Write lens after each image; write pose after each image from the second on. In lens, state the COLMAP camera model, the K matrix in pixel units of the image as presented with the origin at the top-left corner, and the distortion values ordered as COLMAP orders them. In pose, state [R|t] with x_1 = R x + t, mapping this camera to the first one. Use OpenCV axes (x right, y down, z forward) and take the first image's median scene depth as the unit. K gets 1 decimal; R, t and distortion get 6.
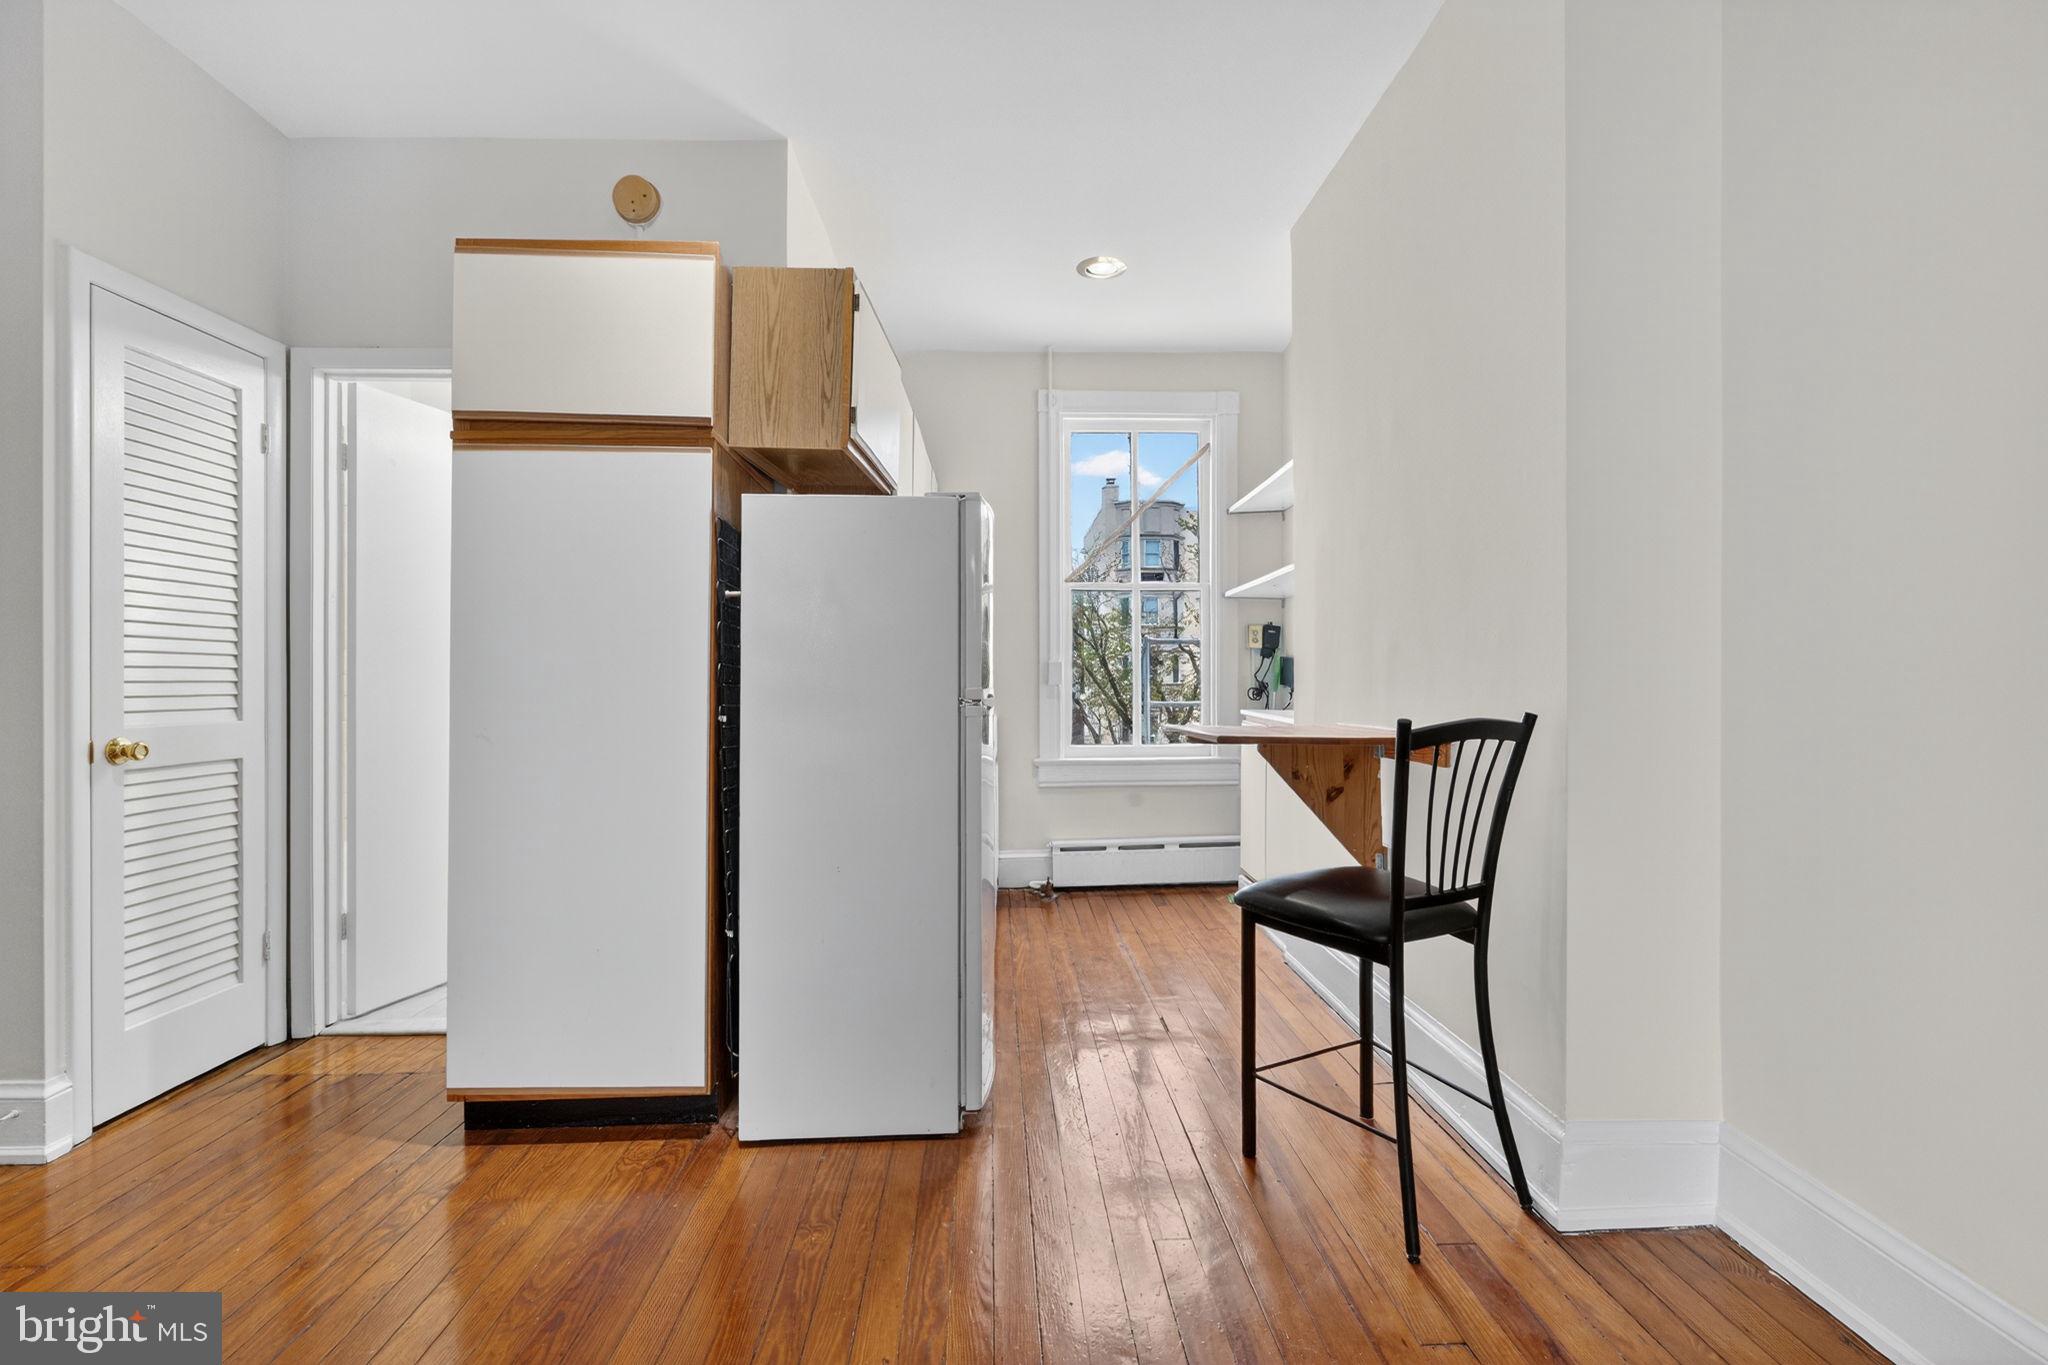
lens RADIAL K [[886.6, 0, 1032.7], [0, 886.6, 678.0], [0, 0, 1]] dist [-0.002425, -0.000129]
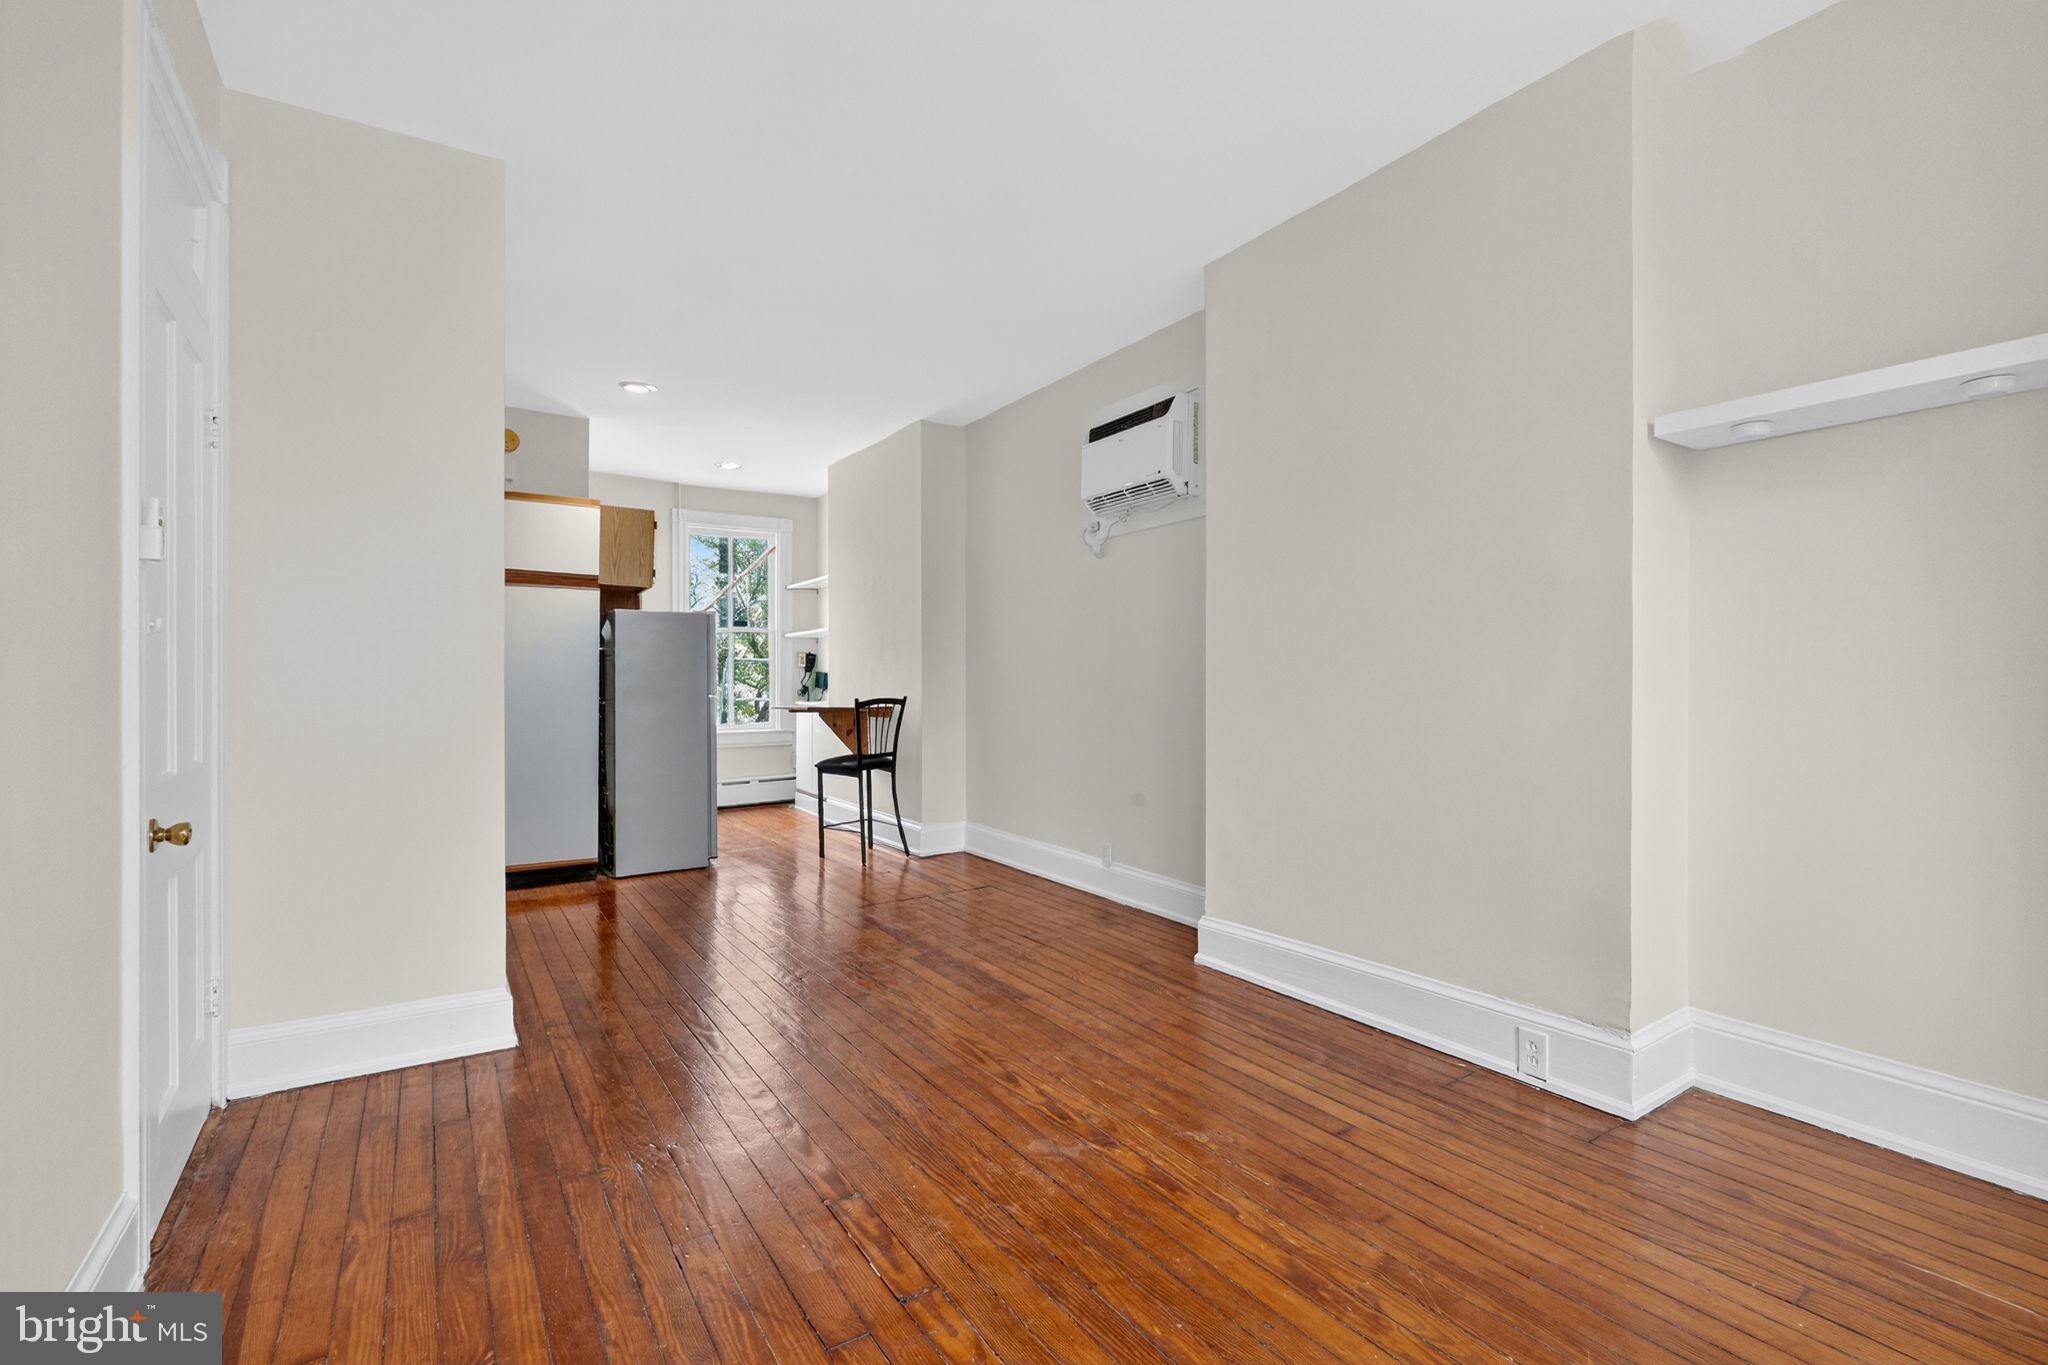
lens RADIAL K [[910.0, 0, 1025.1], [0, 910.0, 678.7], [0, 0, 1]] dist [-0.002355, -0.000231]
pose [[0.859055, 0.002947, 0.511874, -0.522049], [-0.002411, 0.999996, -0.001711, -0.013922], [-0.511877, 0.000236, 0.859059, -1.388561]]
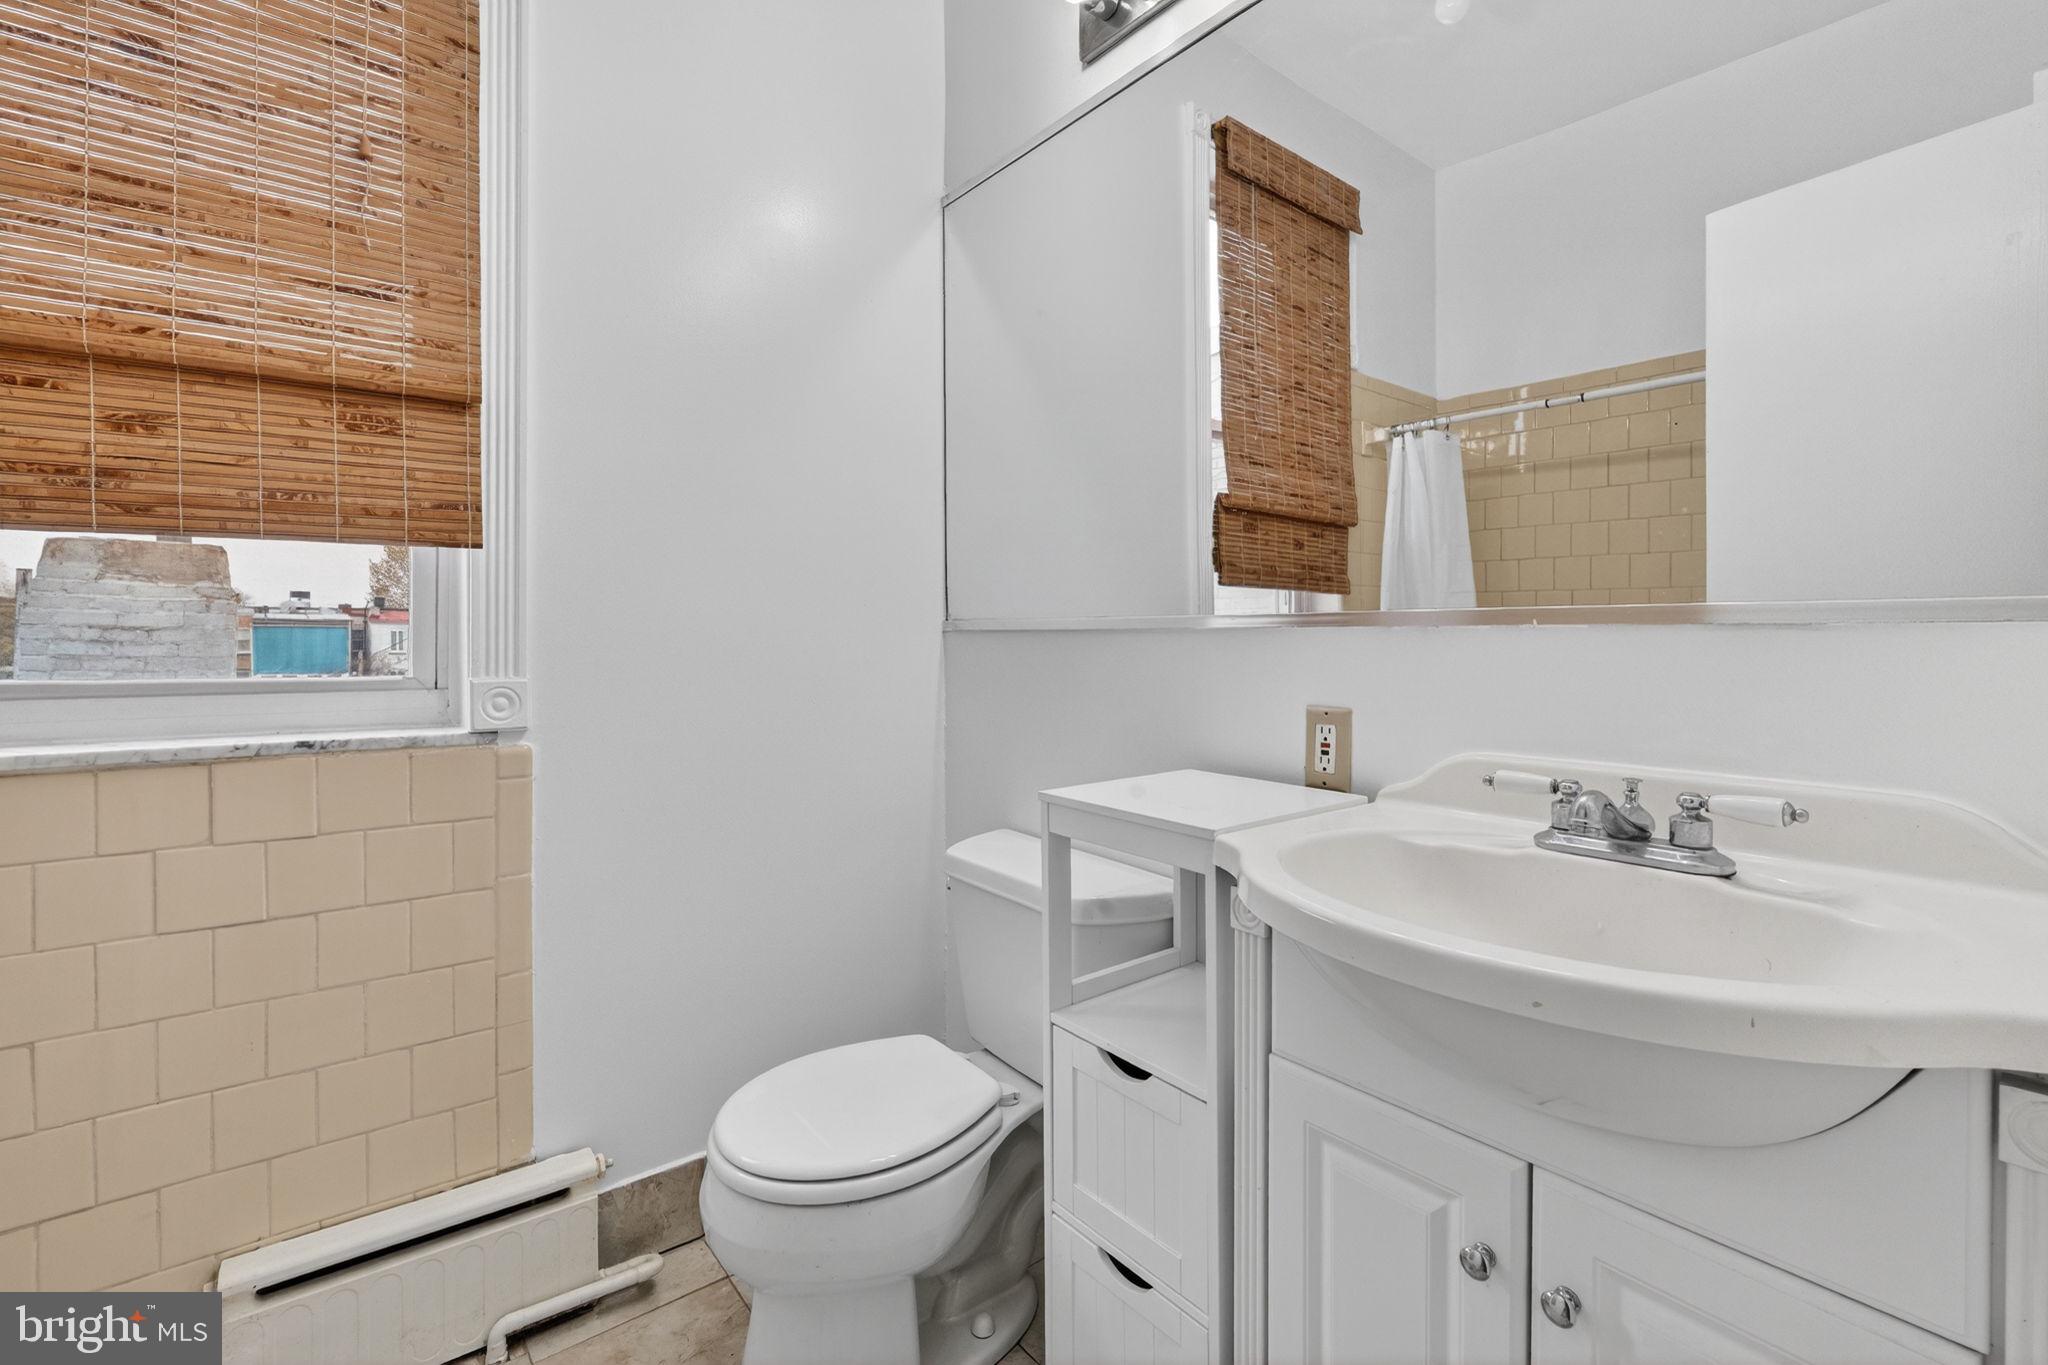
lens RADIAL K [[898.7, 0, 1022.2], [0, 898.7, 674.1], [0, 0, 1]] dist [-0.001849, -0.000250]
pose [[0.816609, -0.016111, 0.576967, 0.117457], [-0.005894, 0.999326, 0.036246, -0.004196], [-0.577162, -0.032999, 0.815963, 1.165704]]
